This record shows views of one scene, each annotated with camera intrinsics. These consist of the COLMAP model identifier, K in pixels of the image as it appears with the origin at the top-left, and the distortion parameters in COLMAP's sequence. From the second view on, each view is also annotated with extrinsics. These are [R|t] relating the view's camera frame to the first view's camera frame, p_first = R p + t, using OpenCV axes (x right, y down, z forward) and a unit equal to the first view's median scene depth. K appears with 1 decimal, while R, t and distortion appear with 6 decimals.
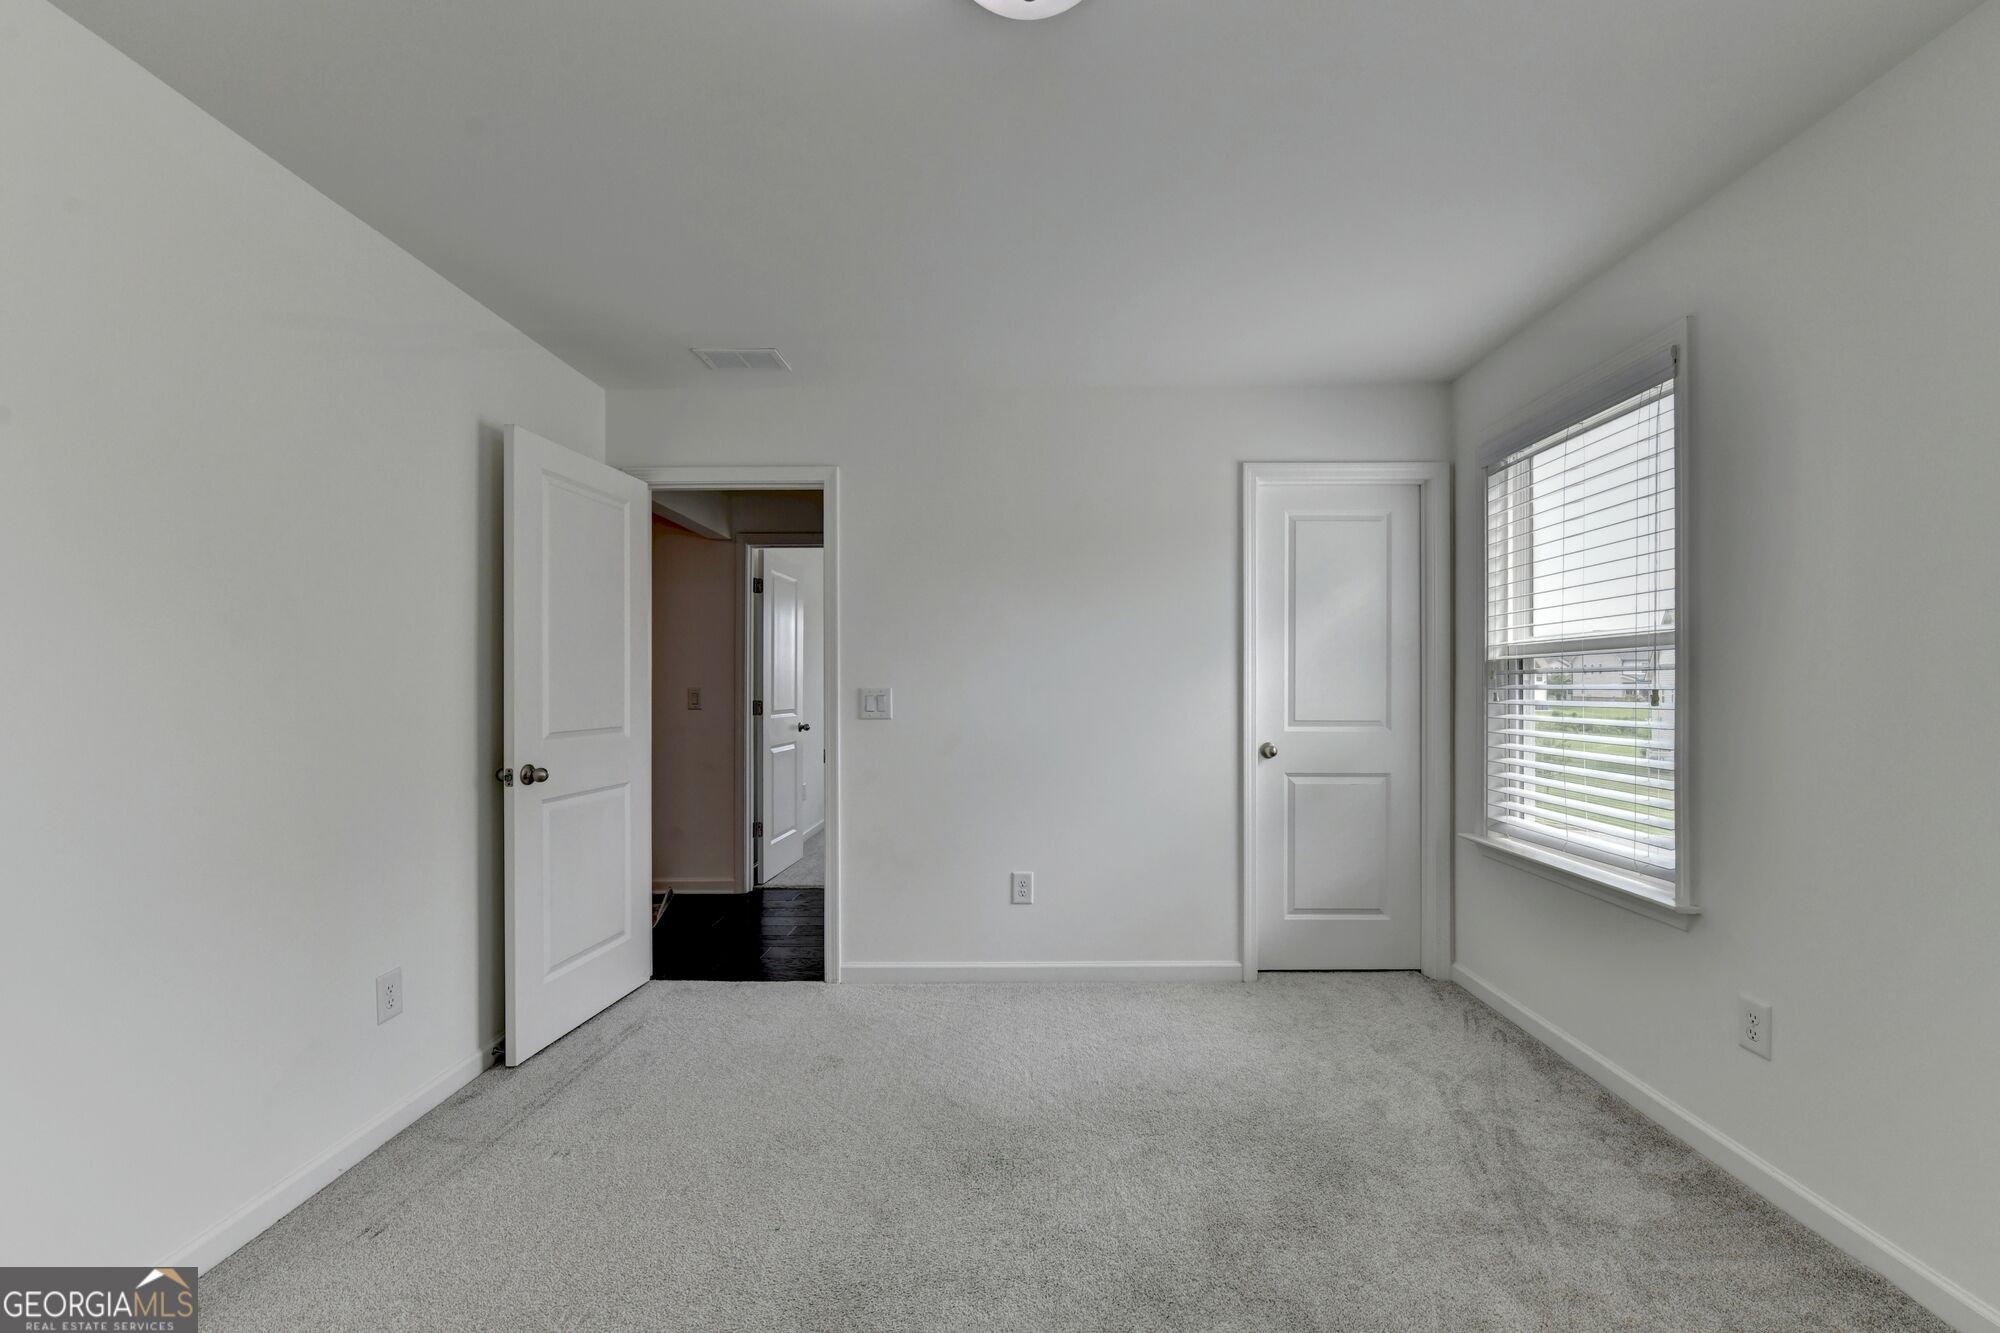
lens RADIAL K [[809.3, 0, 1022.0], [0, 809.3, 682.0], [0, 0, 1]] dist [-0.002222, -0.000136]
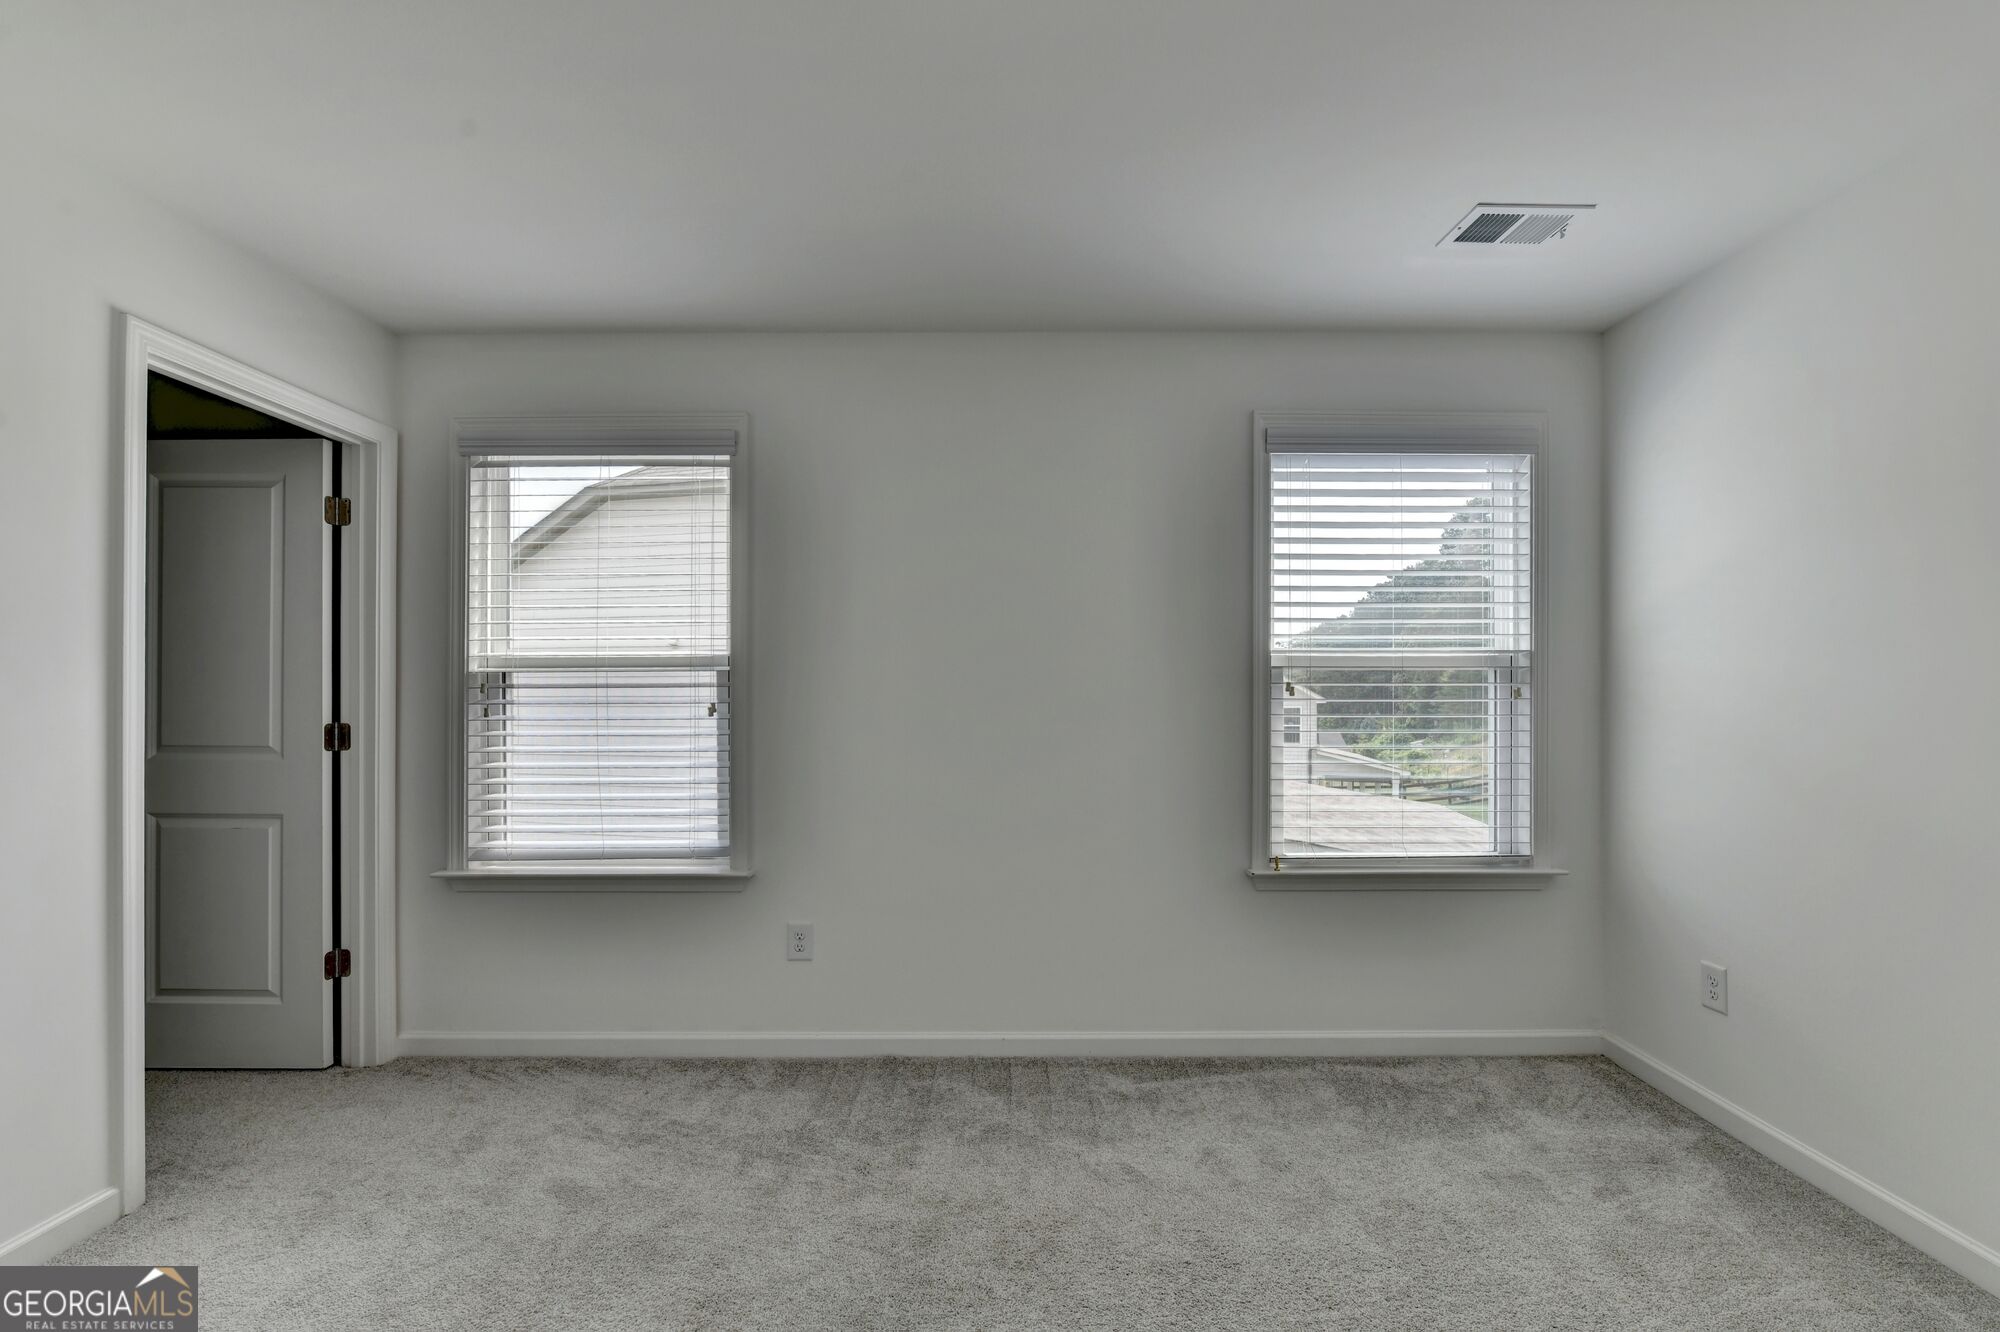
lens RADIAL K [[825.2, 0, 1002.8], [0, 825.2, 695.6], [0, 0, 1]] dist [-0.003388, -0.000566]
pose [[0.001373, 0.006418, 0.999978, -0.361680], [-0.000577, 0.999979, -0.006417, 0.004914], [-0.999999, -0.000568, 0.001377, 0.438447]]
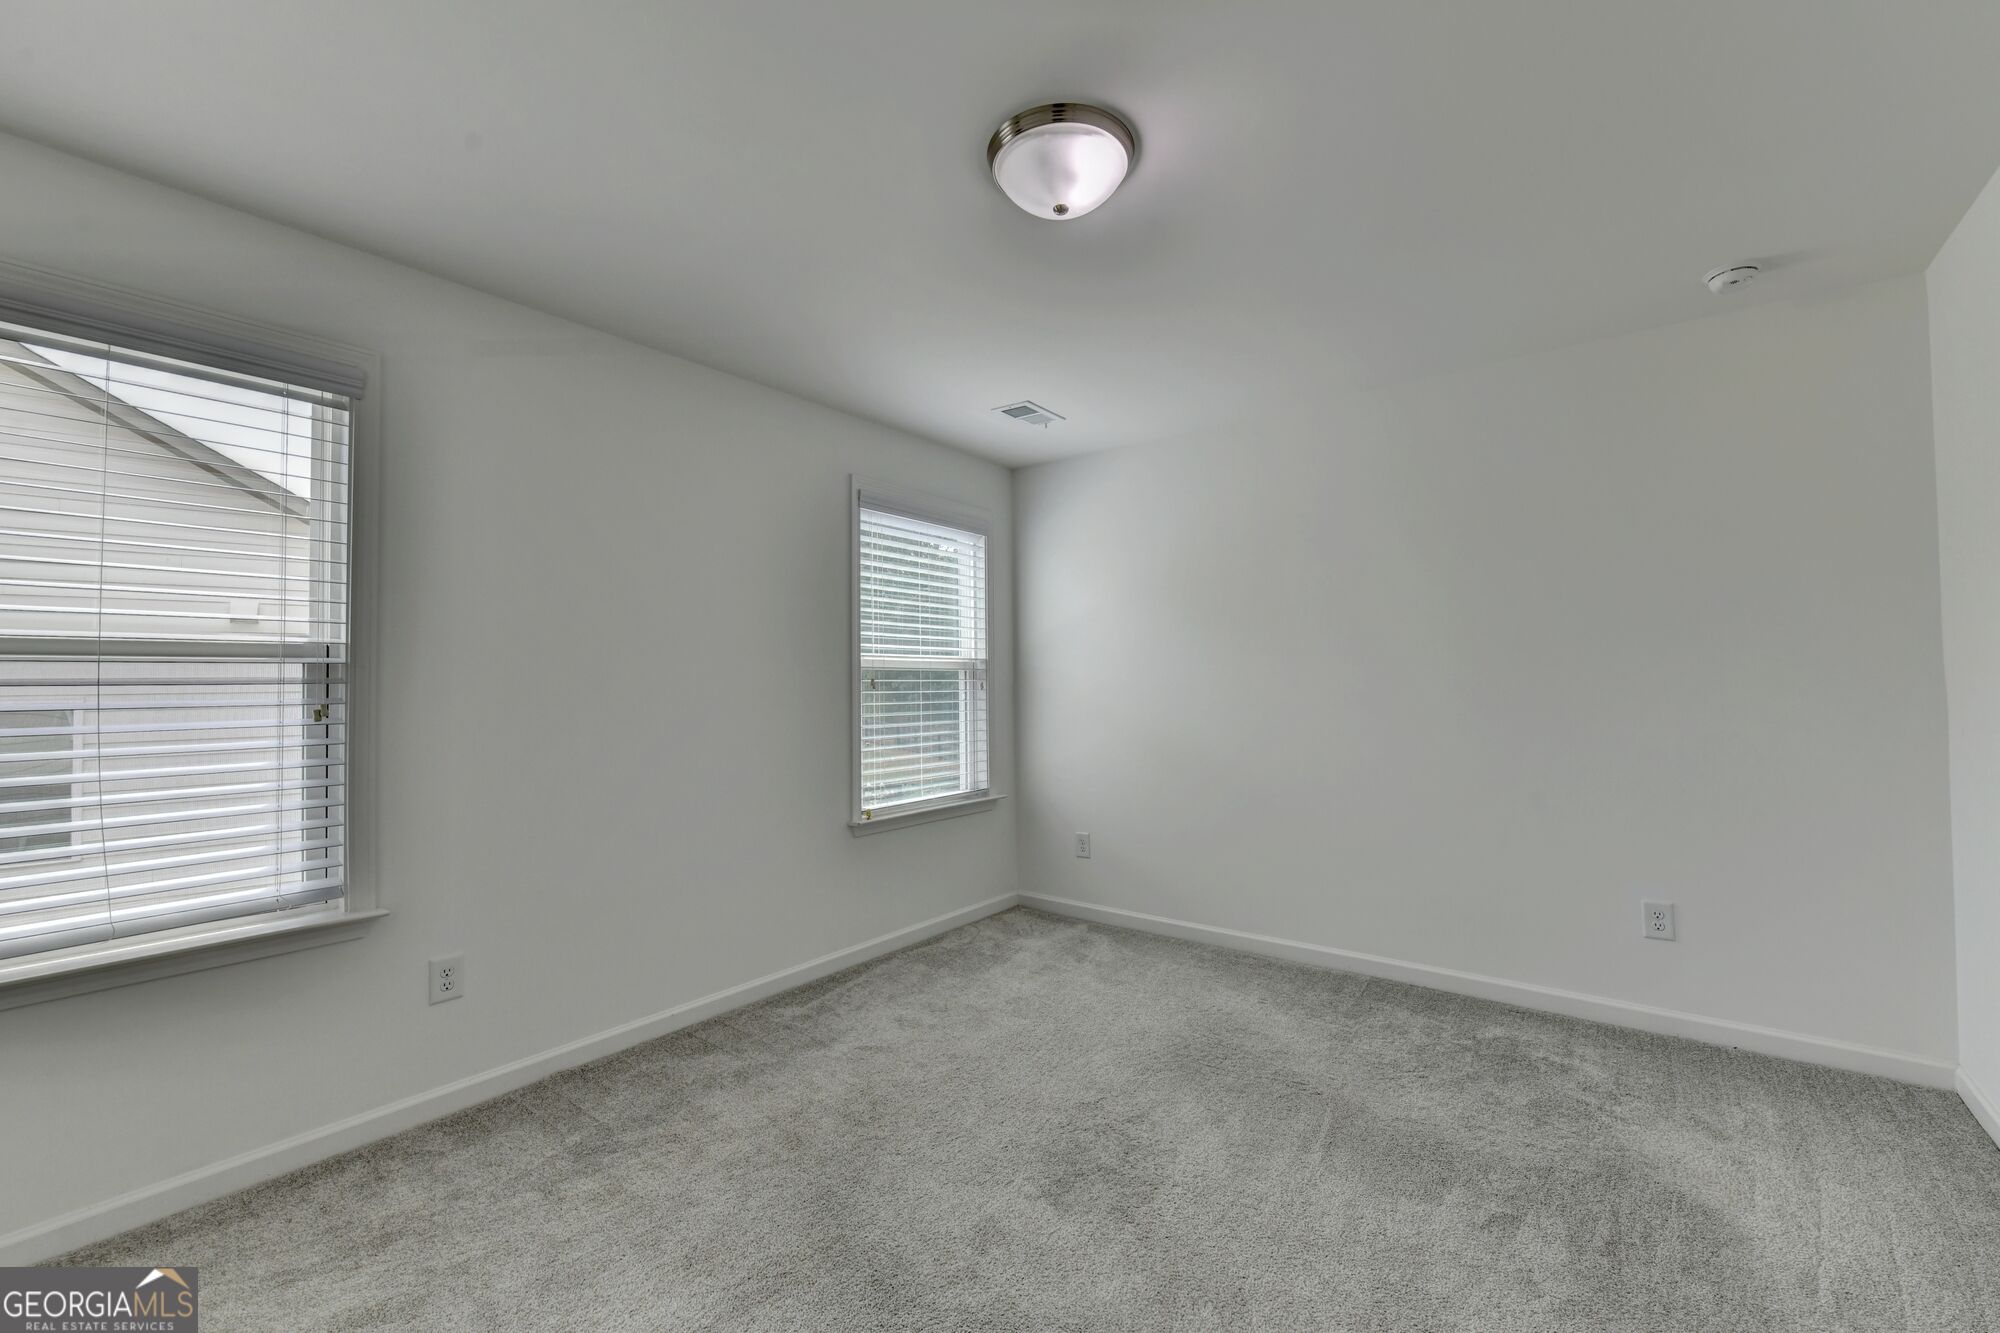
lens RADIAL K [[835.0, 0, 1003.9], [0, 835.0, 663.4], [0, 0, 1]] dist [0.000757, -0.000172]
pose [[-0.796113, 0.027579, 0.604519, -0.361030], [0.011886, 0.999481, -0.029945, 0.000461], [-0.605031, -0.016655, -0.796028, 1.018132]]
